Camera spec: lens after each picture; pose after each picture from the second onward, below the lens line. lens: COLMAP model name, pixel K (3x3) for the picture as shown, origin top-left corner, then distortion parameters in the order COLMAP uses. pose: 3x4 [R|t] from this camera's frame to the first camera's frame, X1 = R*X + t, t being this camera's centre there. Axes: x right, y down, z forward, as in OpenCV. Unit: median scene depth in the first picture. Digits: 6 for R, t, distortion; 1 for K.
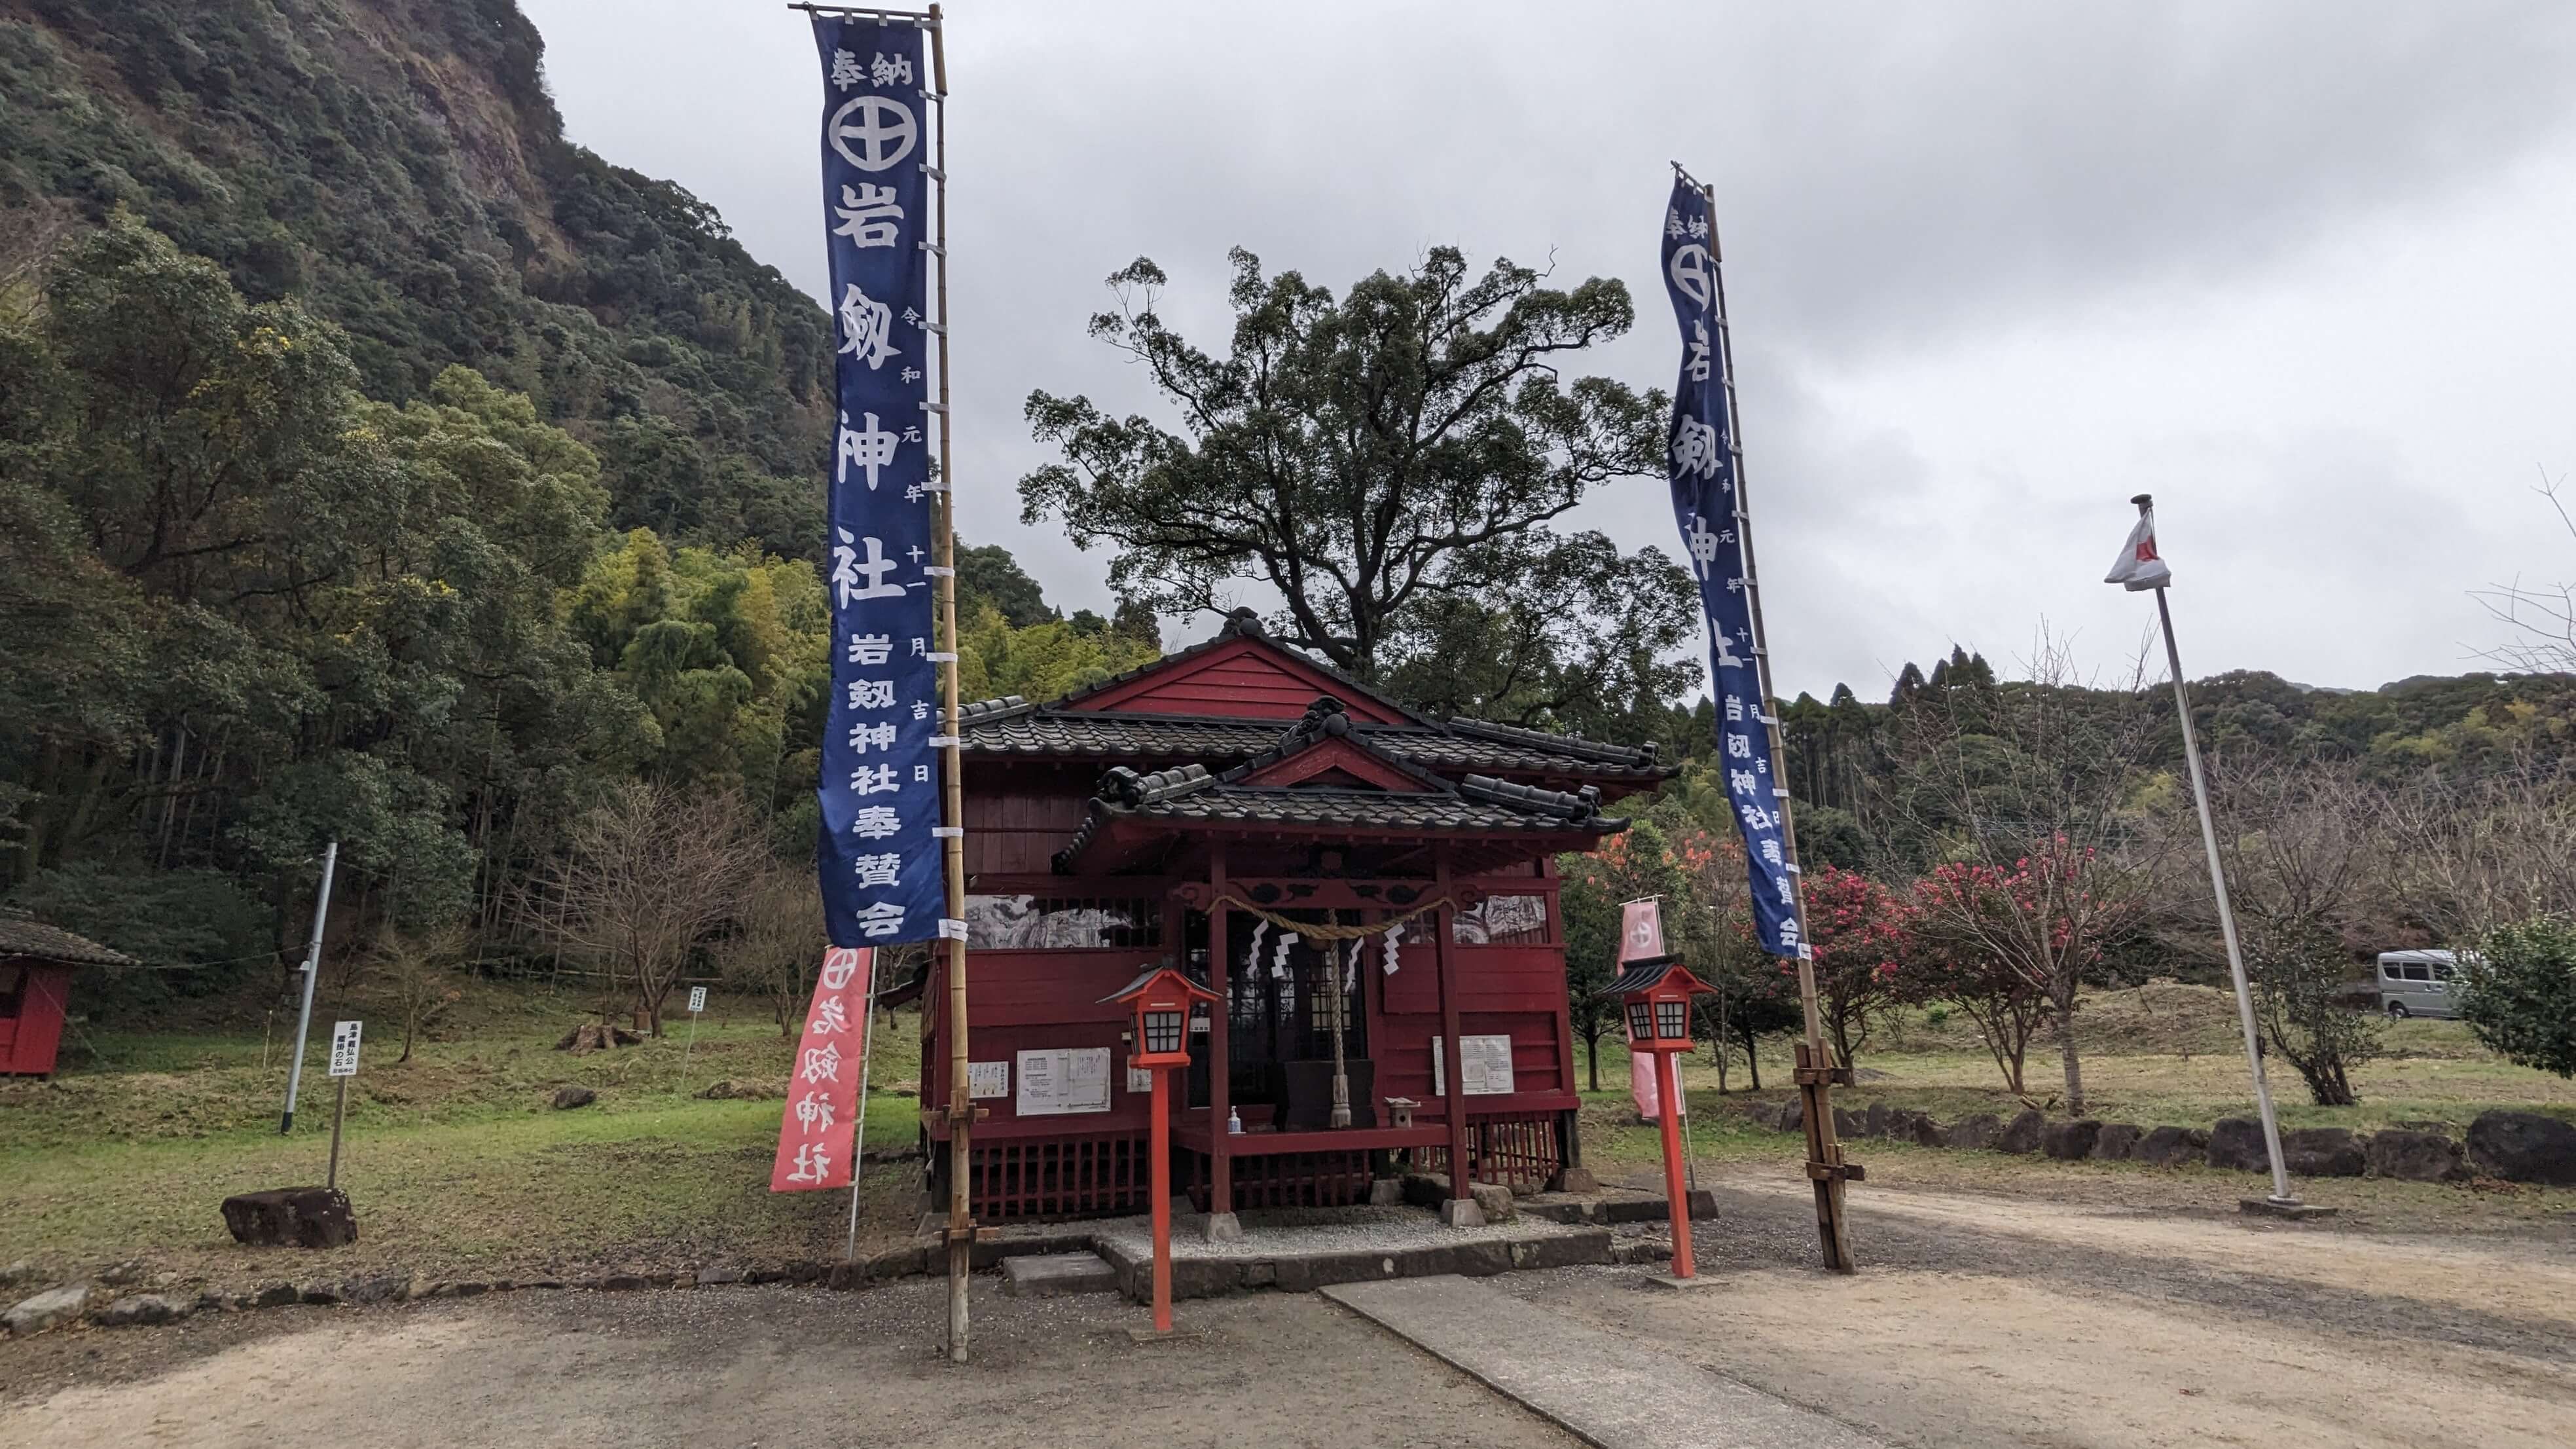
lens RADIAL K [[1271.5, 0, 1282.2], [0, 1271.5, 717.5], [0, 0, 1]] dist [-0.001975, -0.000663]
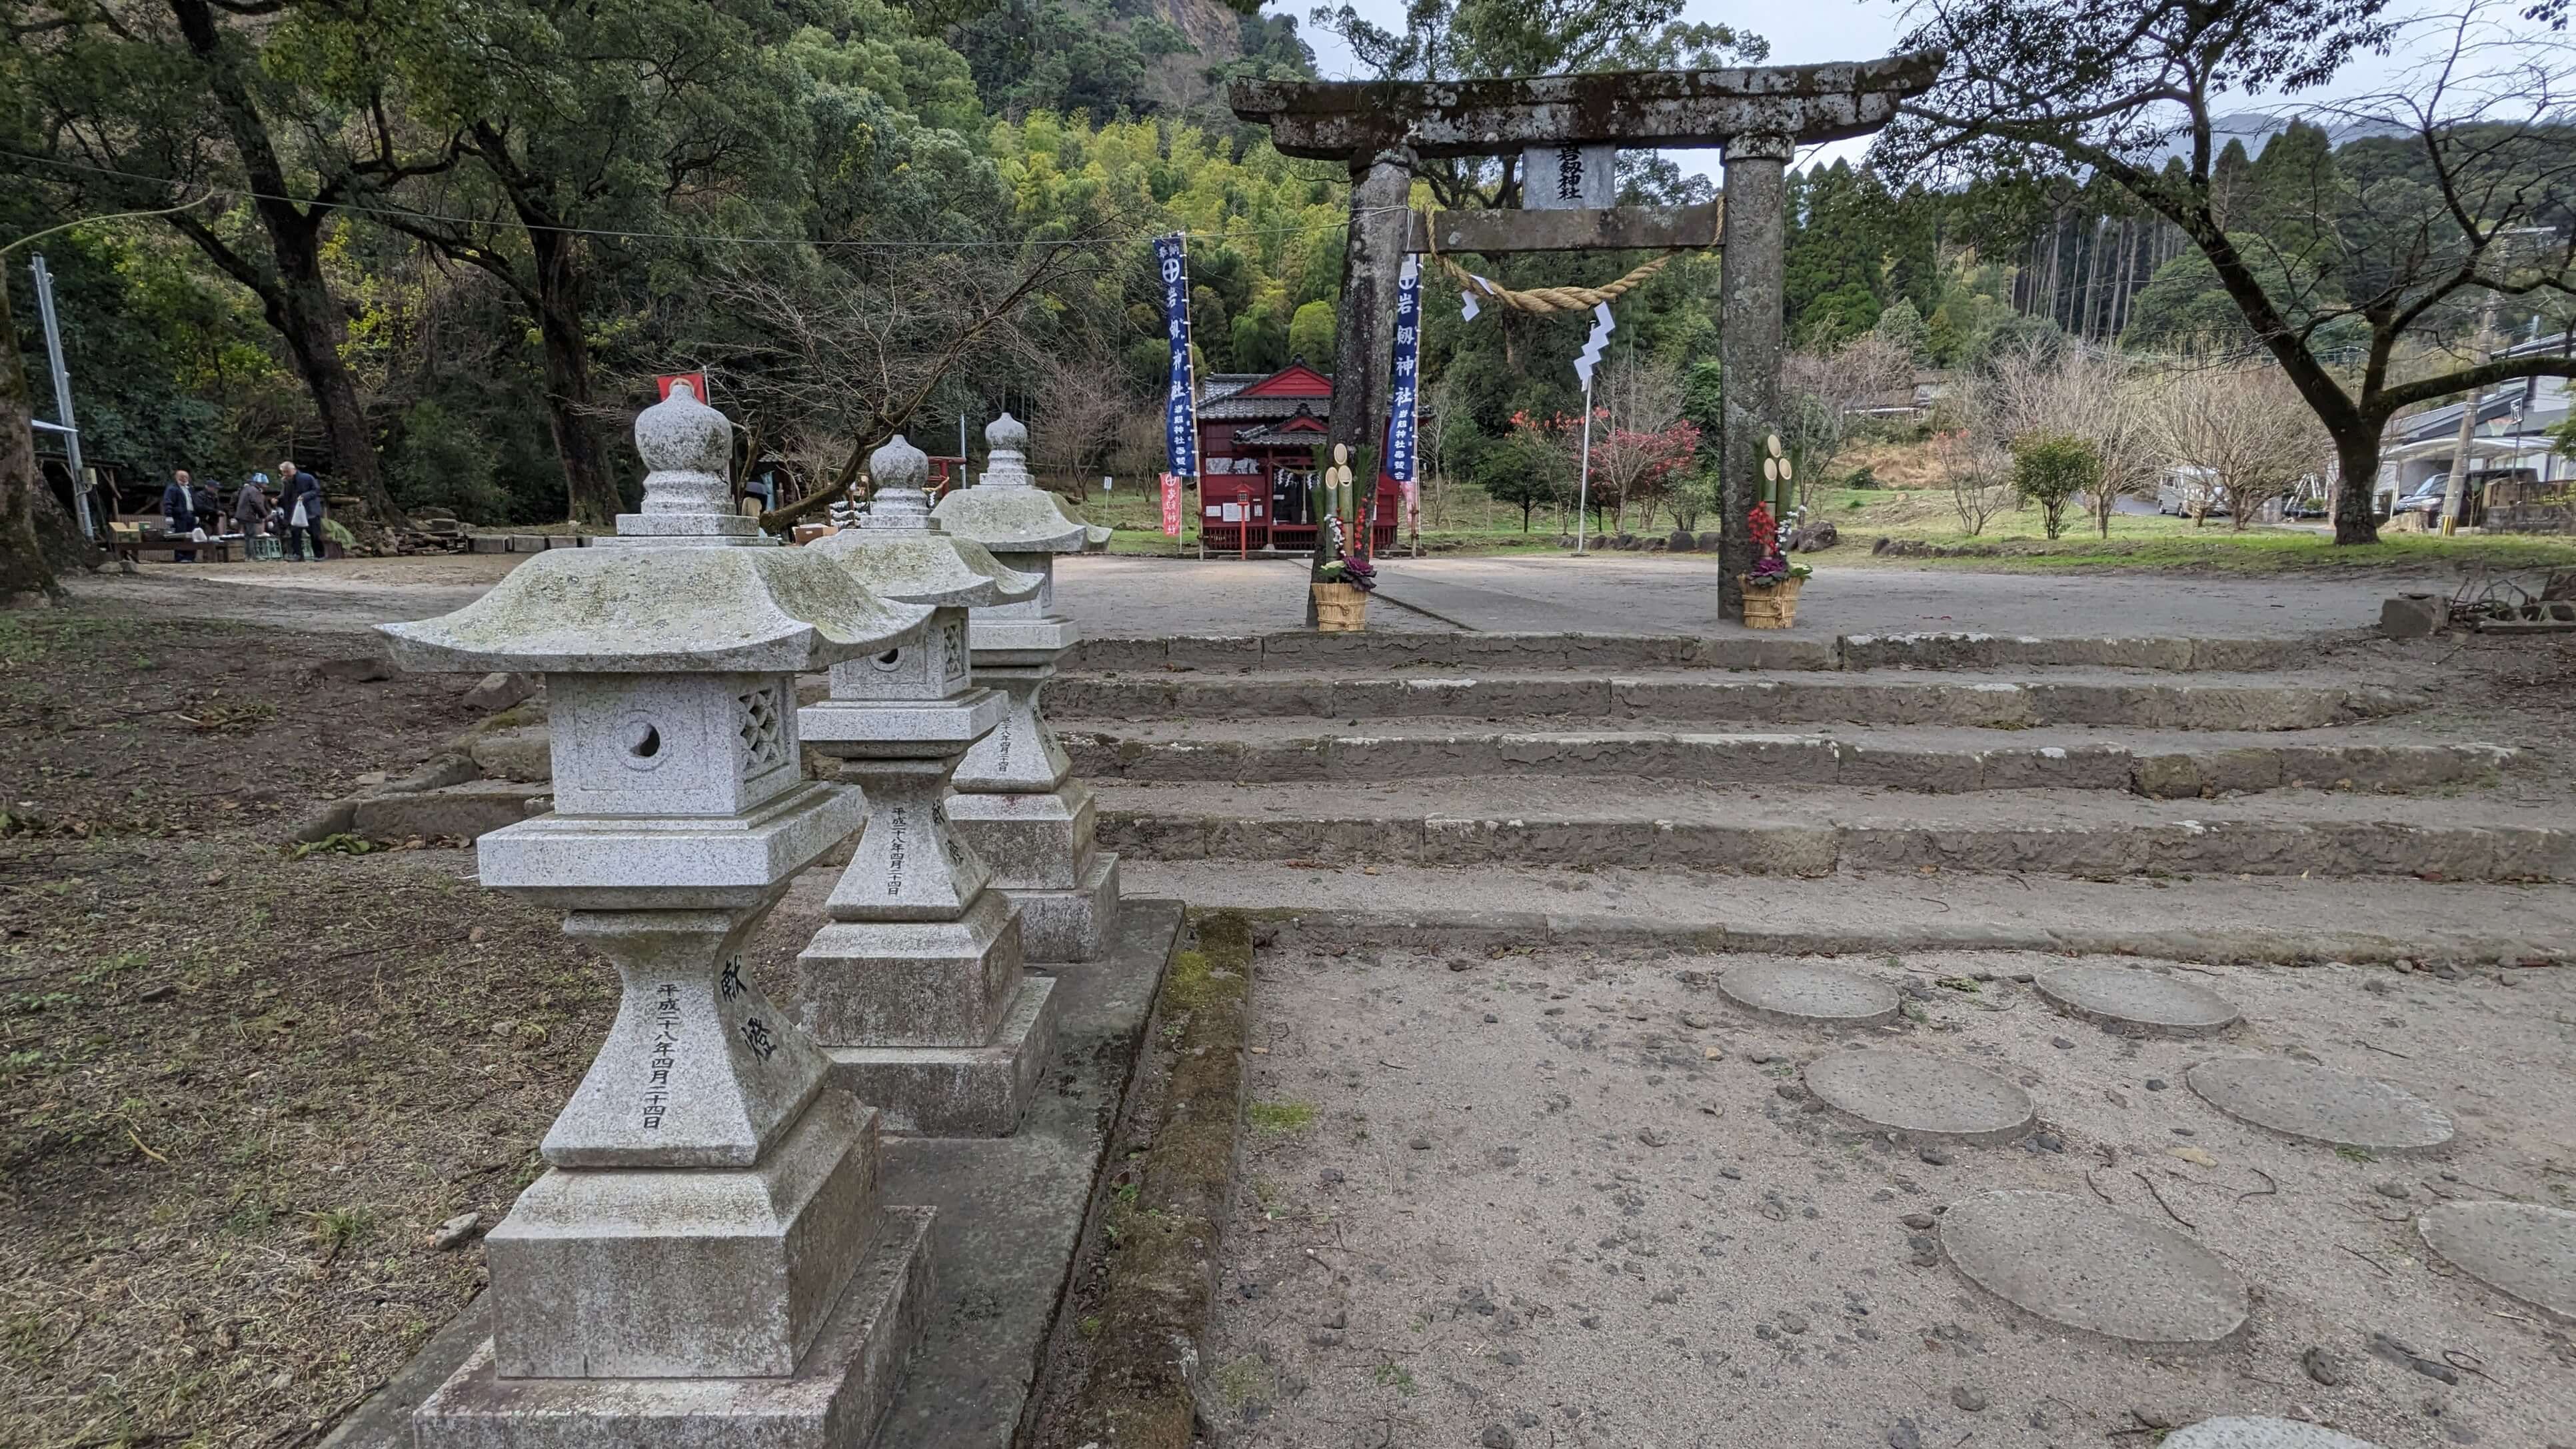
lens RADIAL K [[1271.4, 0, 1282.2], [0, 1271.4, 717.5], [0, 0, 1]] dist [-0.001975, -0.000663]
pose [[0.970777, 0.061200, -0.232050, 0.802779], [0.034093, 0.921961, 0.385779, -0.541848], [0.237551, -0.382417, 0.892932, -2.329942]]
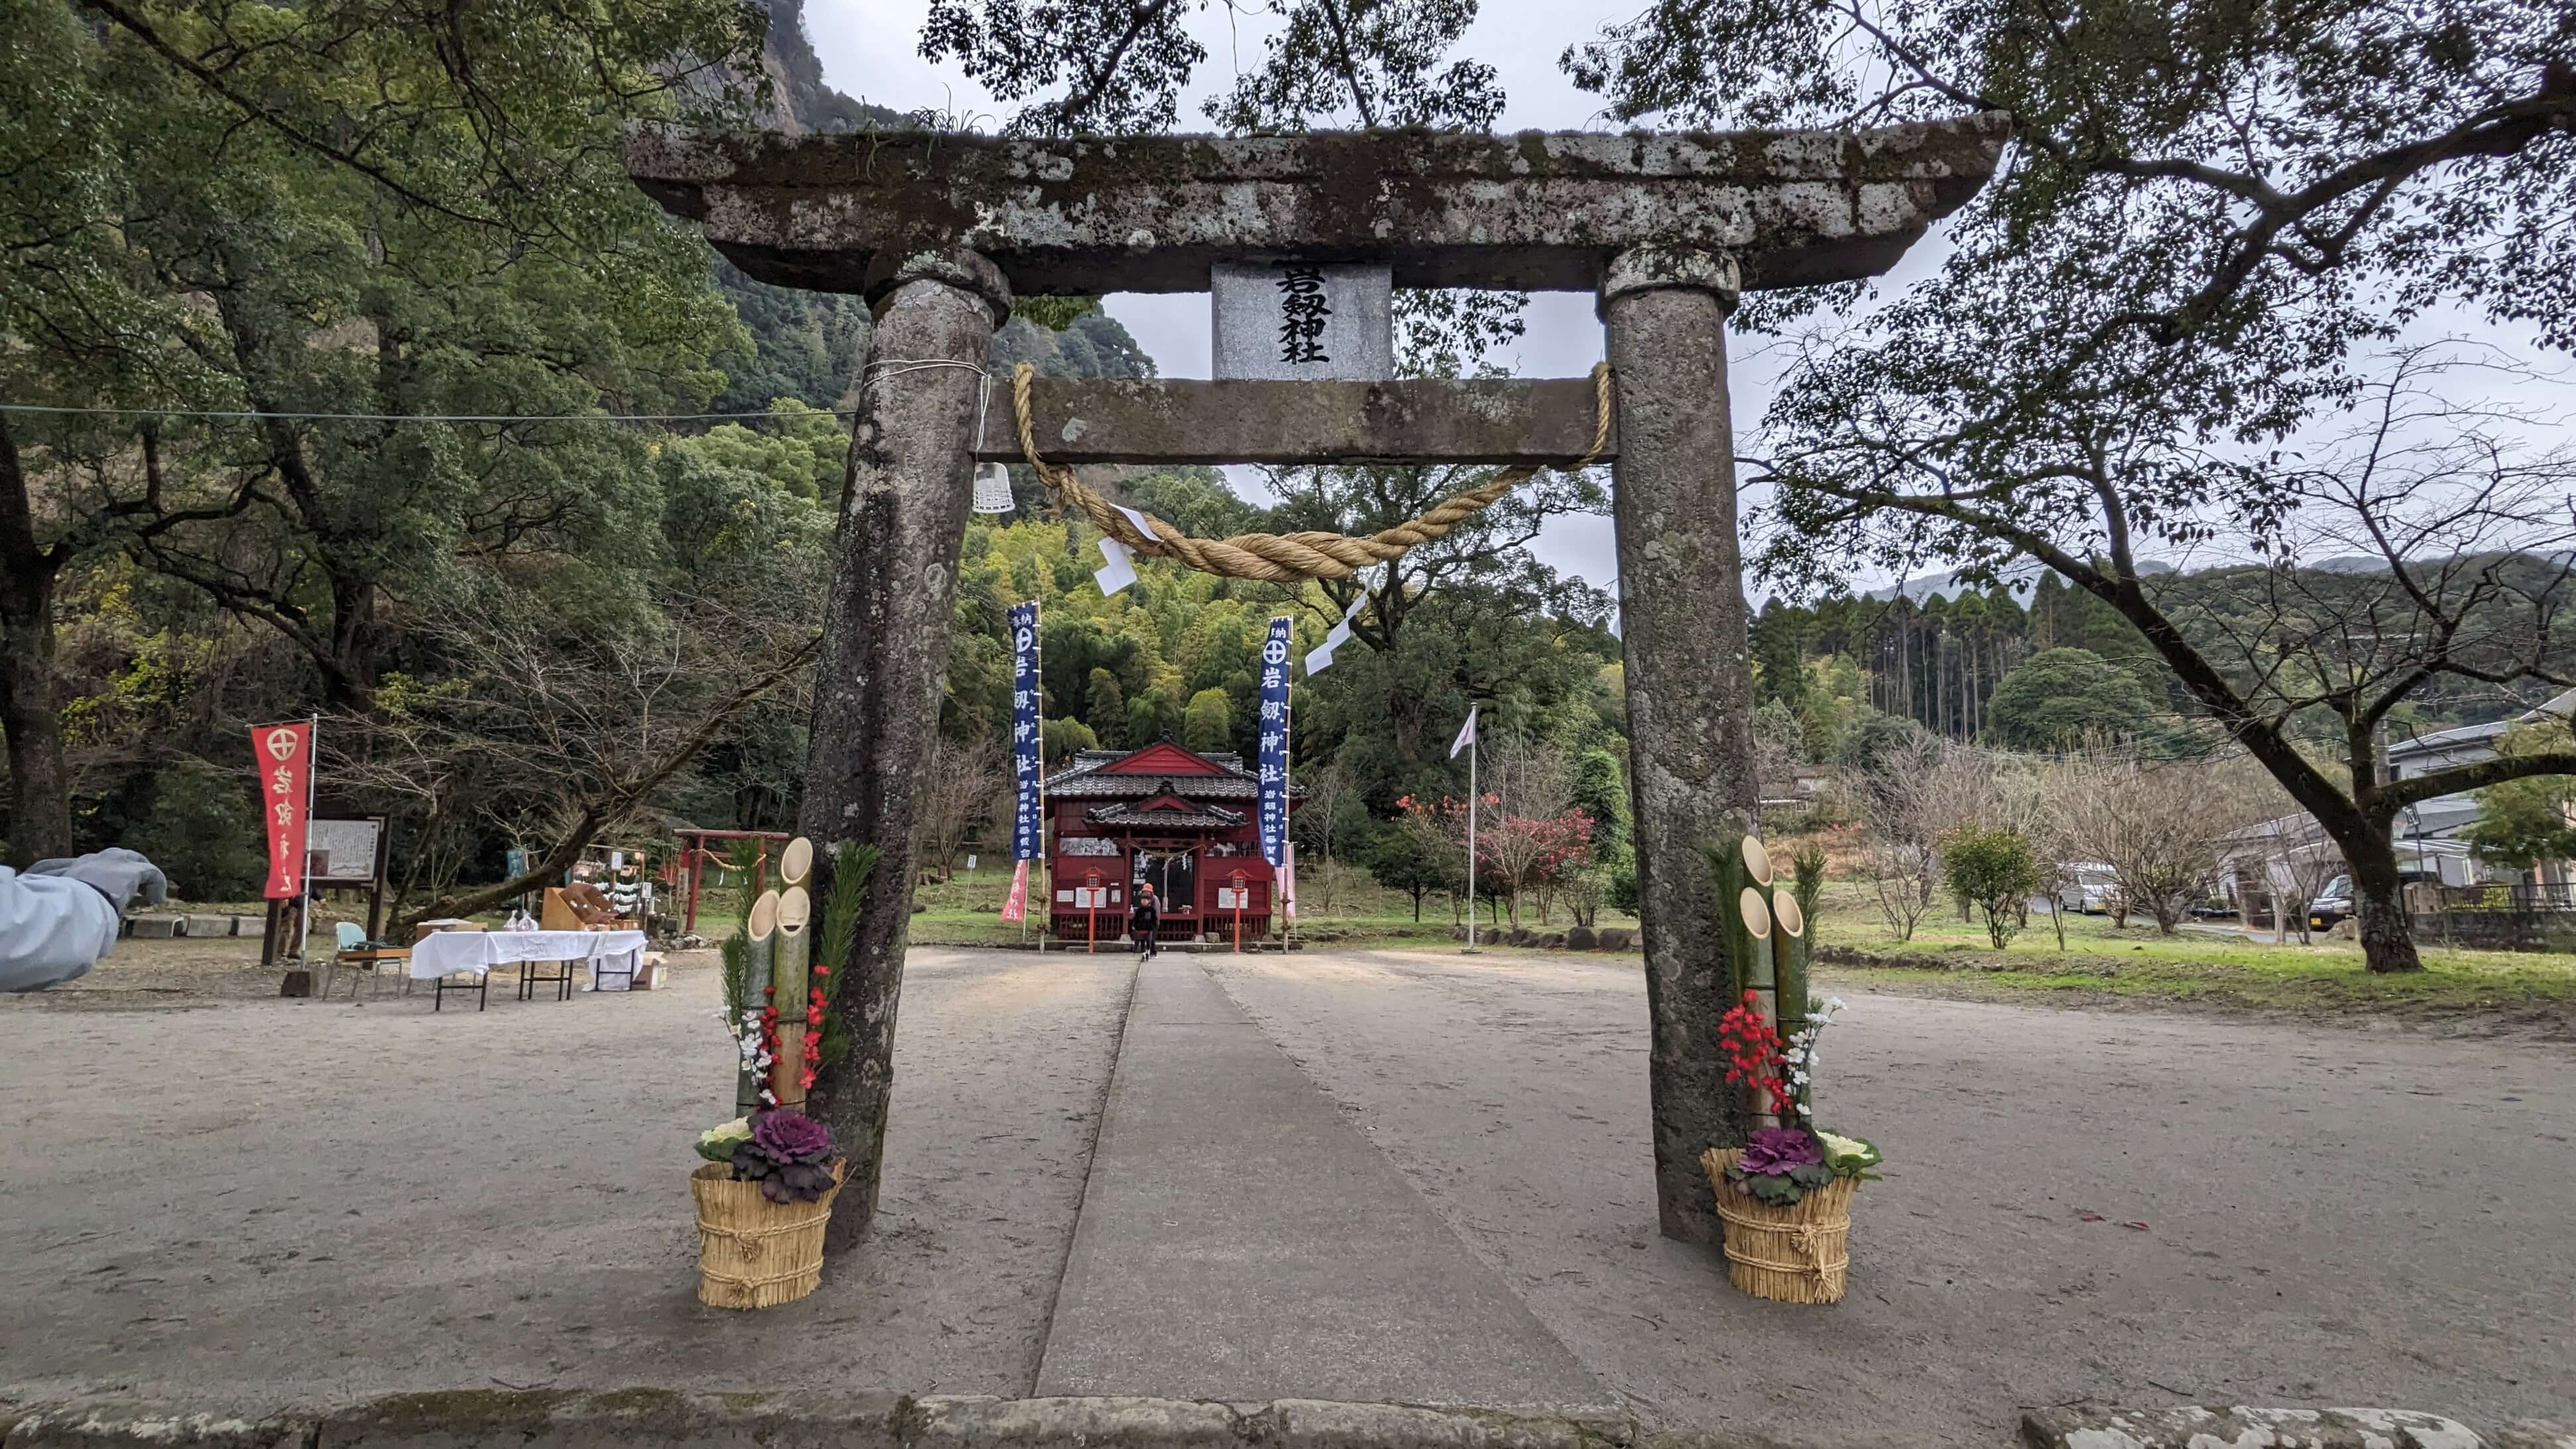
lens RADIAL K [[1256.8, 0, 1276.8], [0, 1256.8, 725.3], [0, 0, 1]] dist [0.001018, 0.000521]
pose [[0.983924, 0.014583, -0.177992, 0.830837], [0.004634, 0.994240, 0.107076, -0.470612], [0.178529, -0.106179, 0.978189, -1.922419]]
